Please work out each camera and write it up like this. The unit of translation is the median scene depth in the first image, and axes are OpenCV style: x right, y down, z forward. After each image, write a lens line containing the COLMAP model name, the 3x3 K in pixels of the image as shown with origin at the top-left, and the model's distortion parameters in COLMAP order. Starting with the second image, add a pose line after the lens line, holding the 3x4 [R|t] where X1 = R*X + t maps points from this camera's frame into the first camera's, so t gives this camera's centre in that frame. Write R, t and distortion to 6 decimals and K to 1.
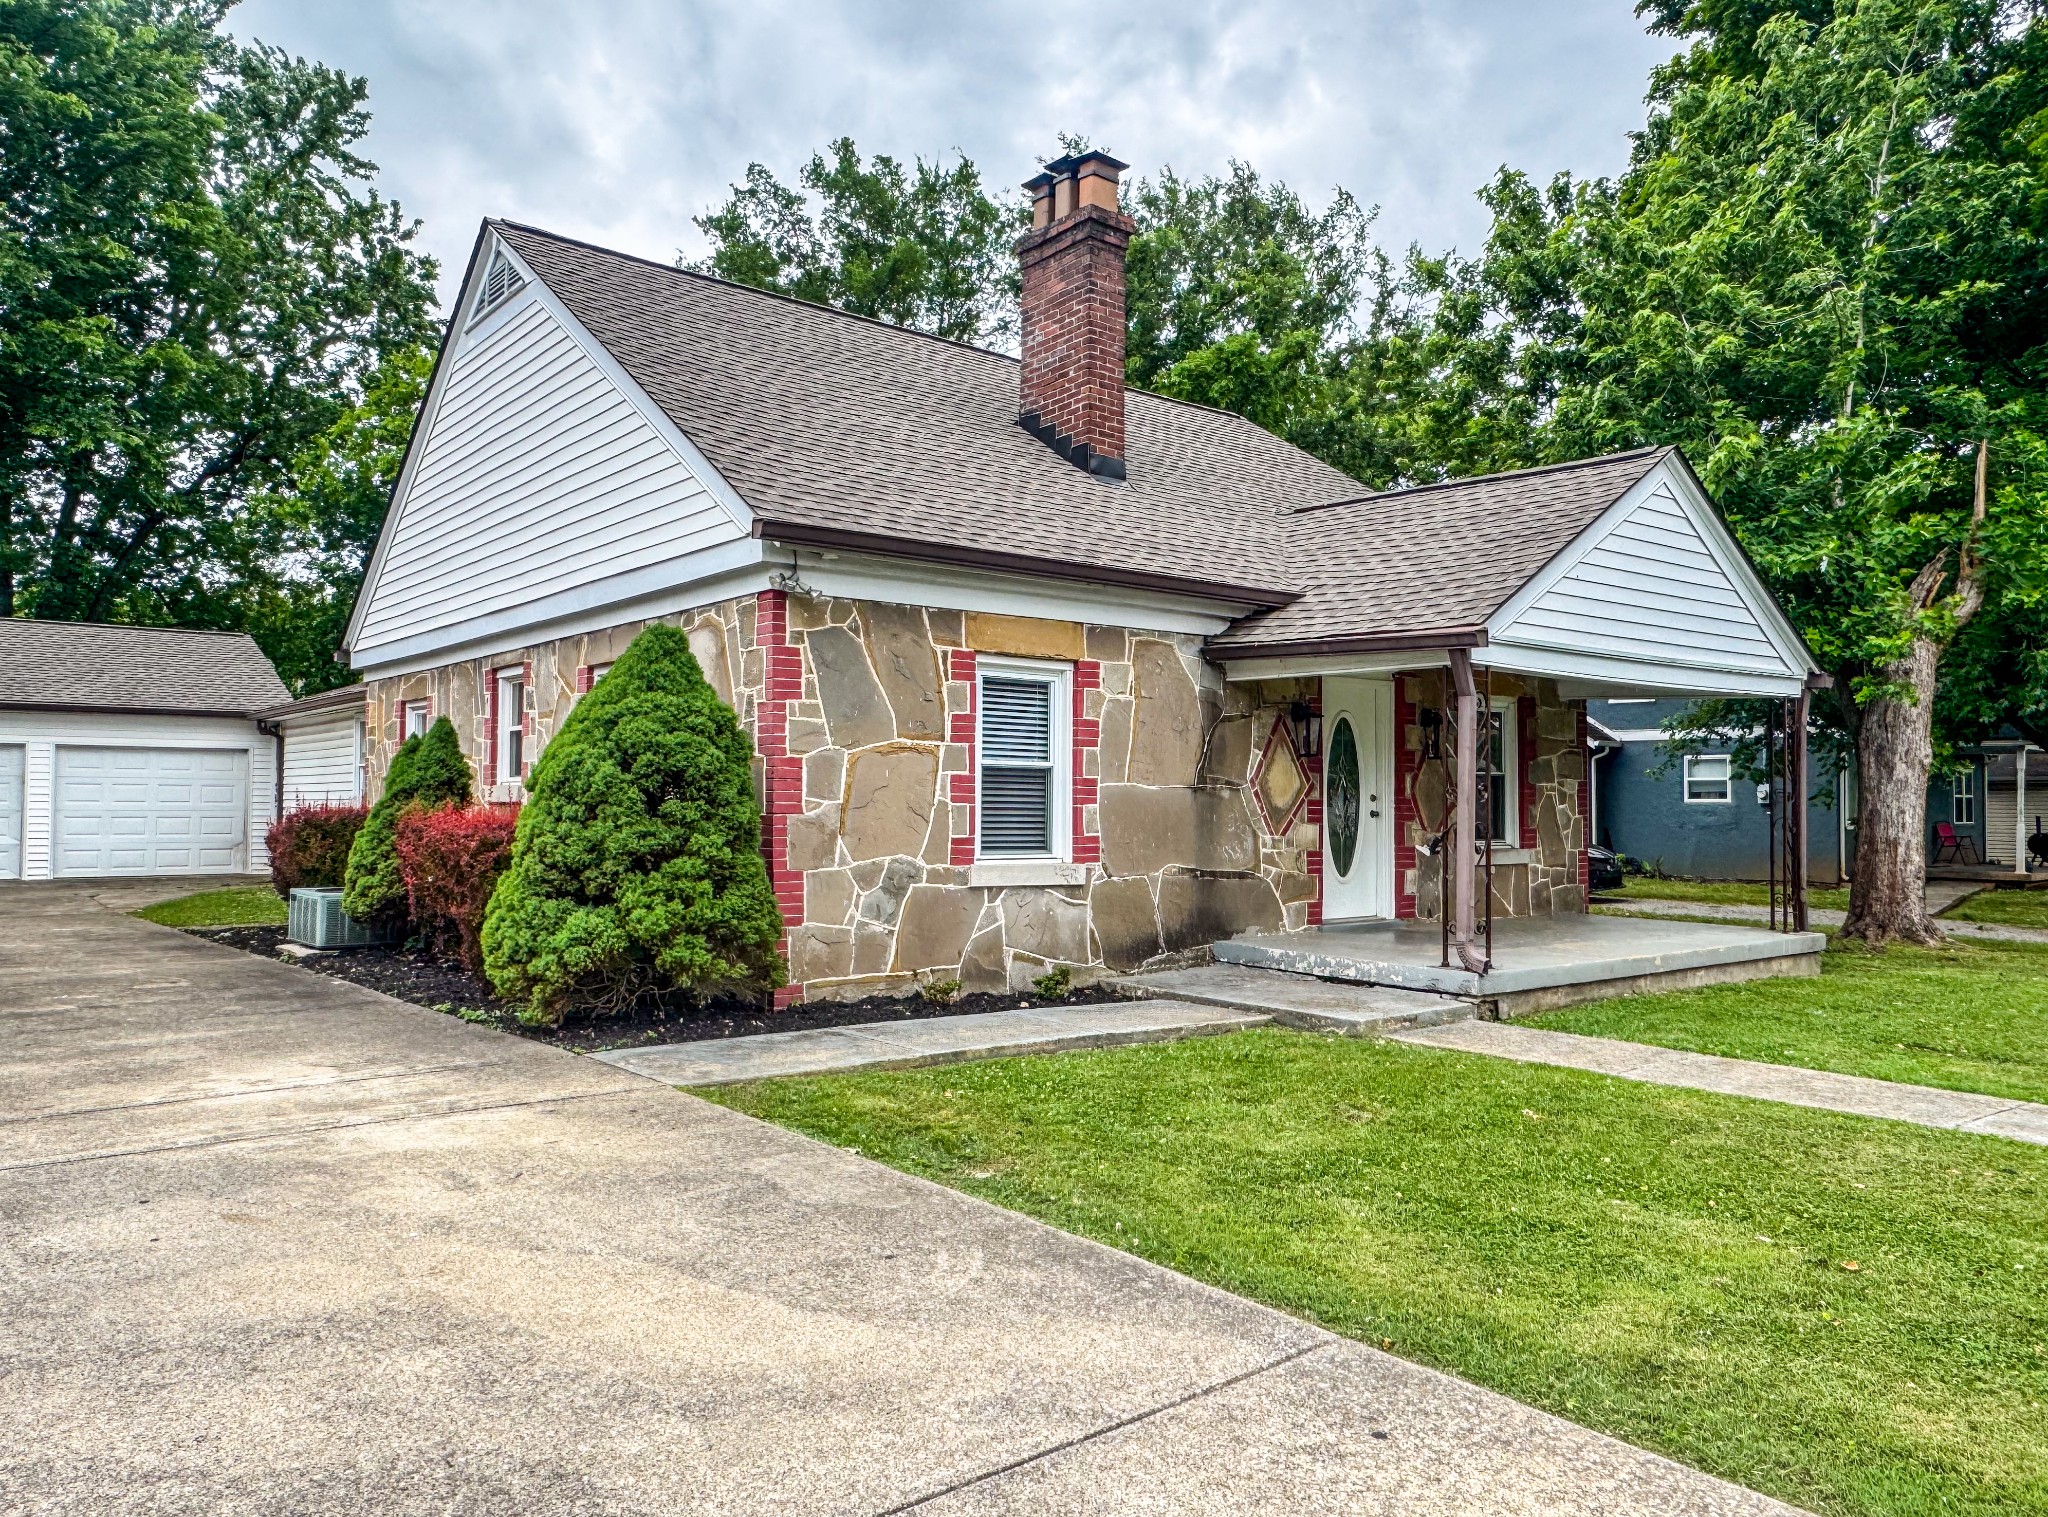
lens RADIAL K [[1464.4, 0, 1024.6], [0, 1464.4, 761.2], [0, 0, 1]] dist [-0.018668, 0.002731]
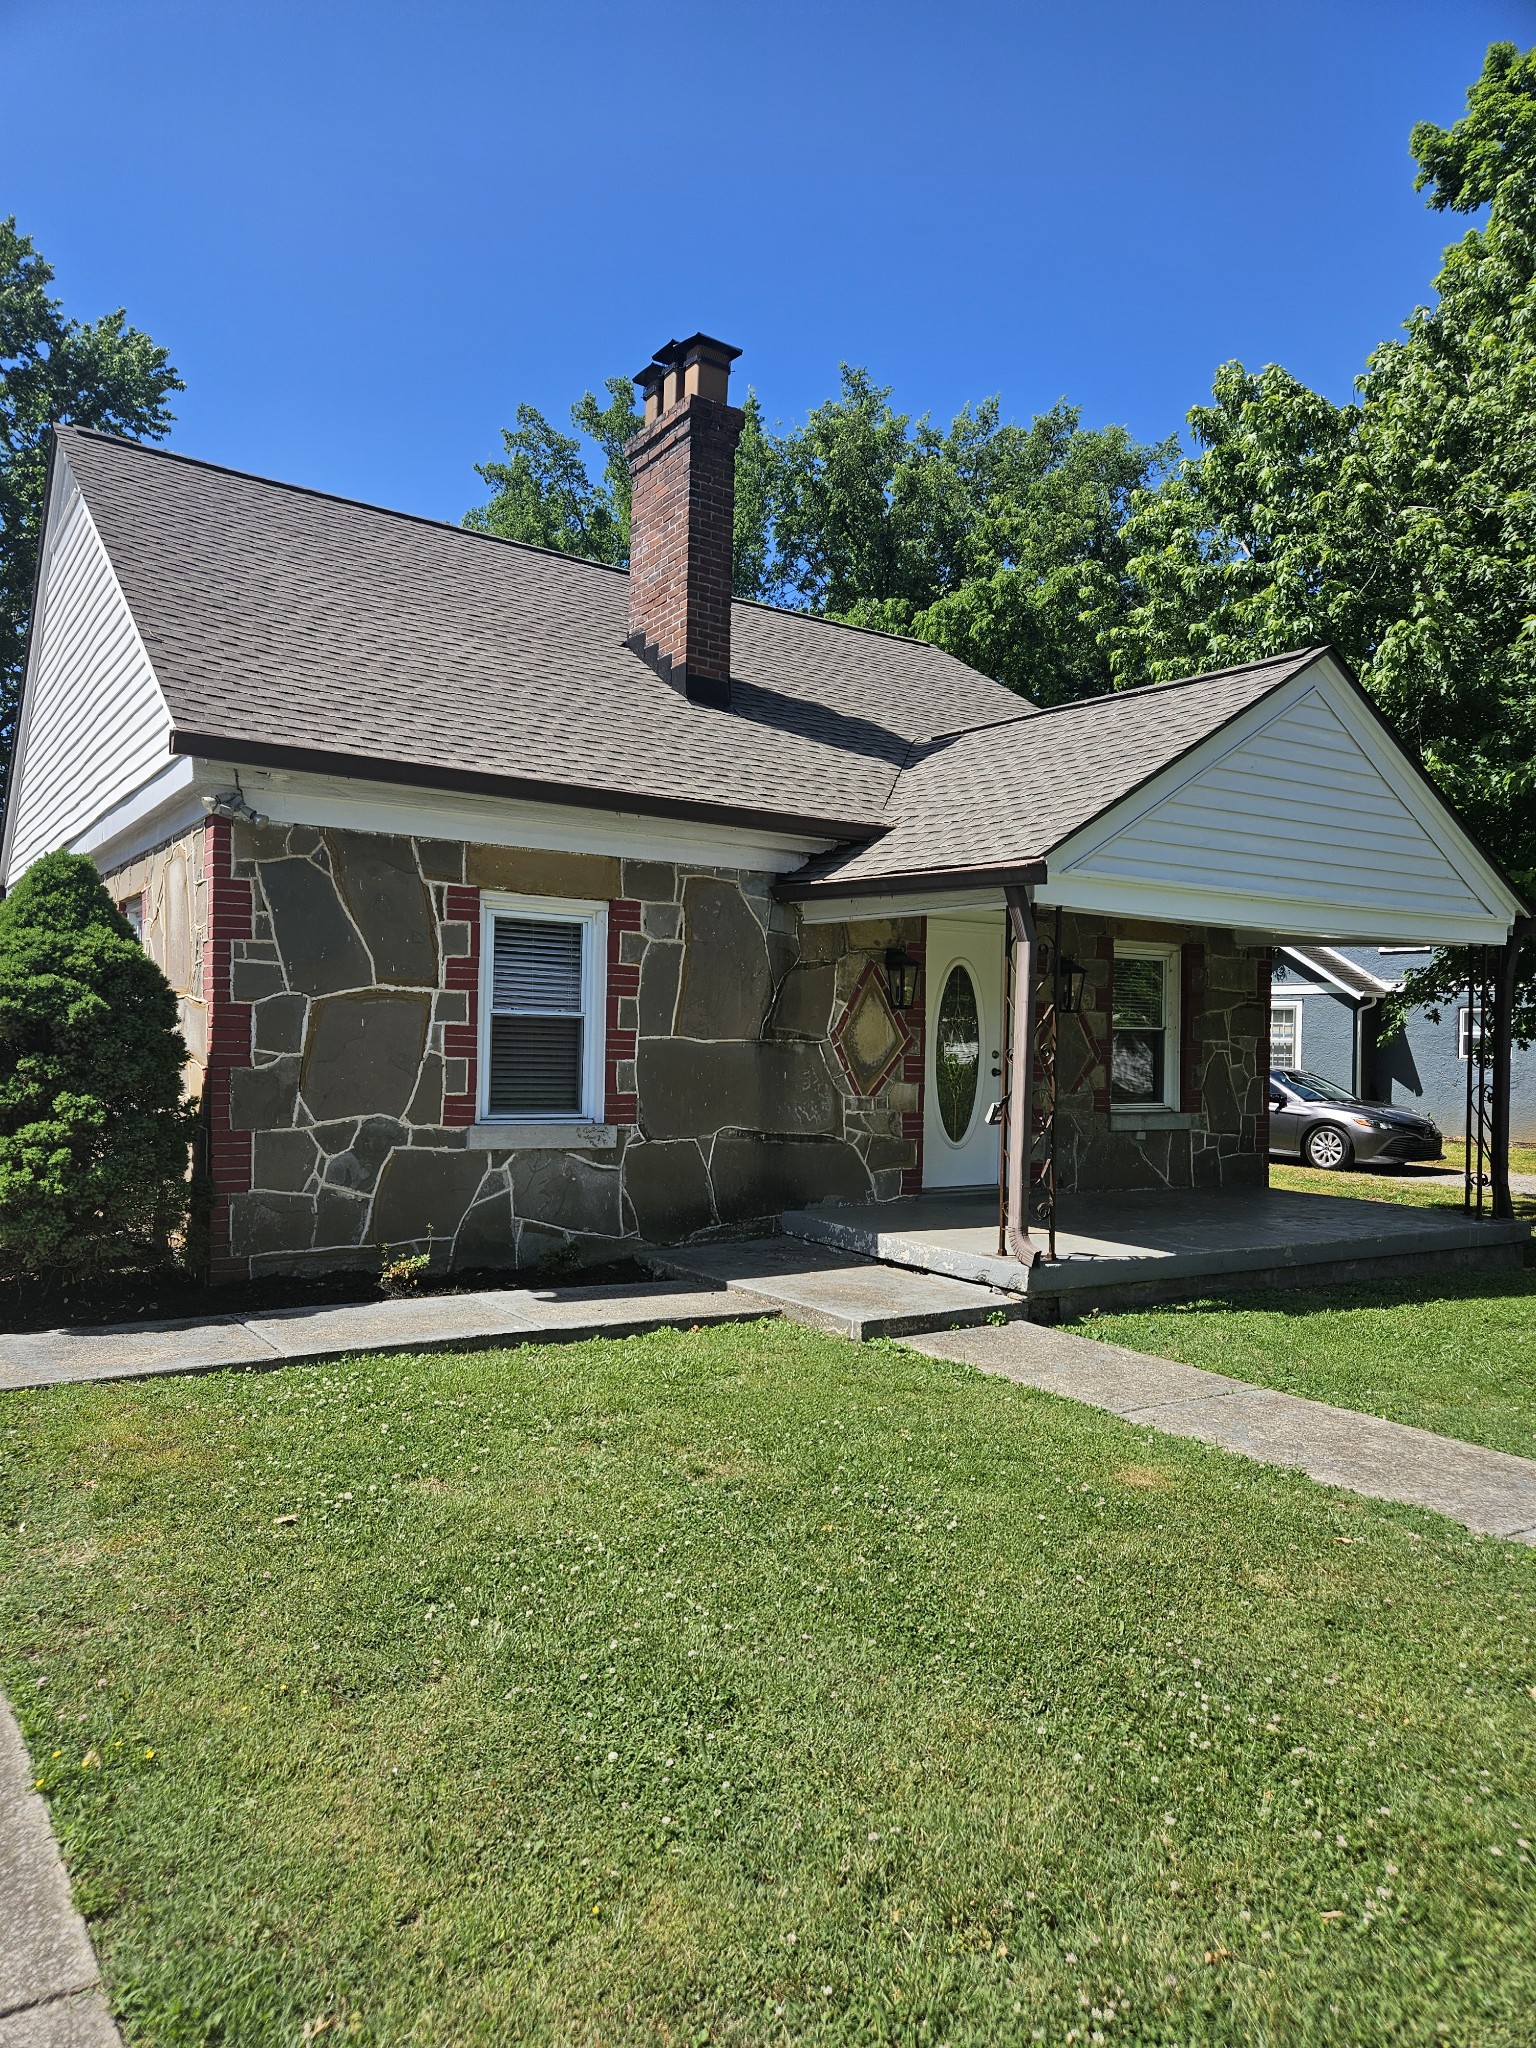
lens RADIAL K [[1358.5, 0, 762.9], [0, 1358.5, 1036.0], [0, 0, 1]] dist [0.043022, -0.012901]
pose [[0.995370, 0.015398, -0.094881, 0.210299], [-0.012965, 0.999573, 0.026204, -0.007993], [0.095244, -0.024853, 0.995144, 0.176571]]
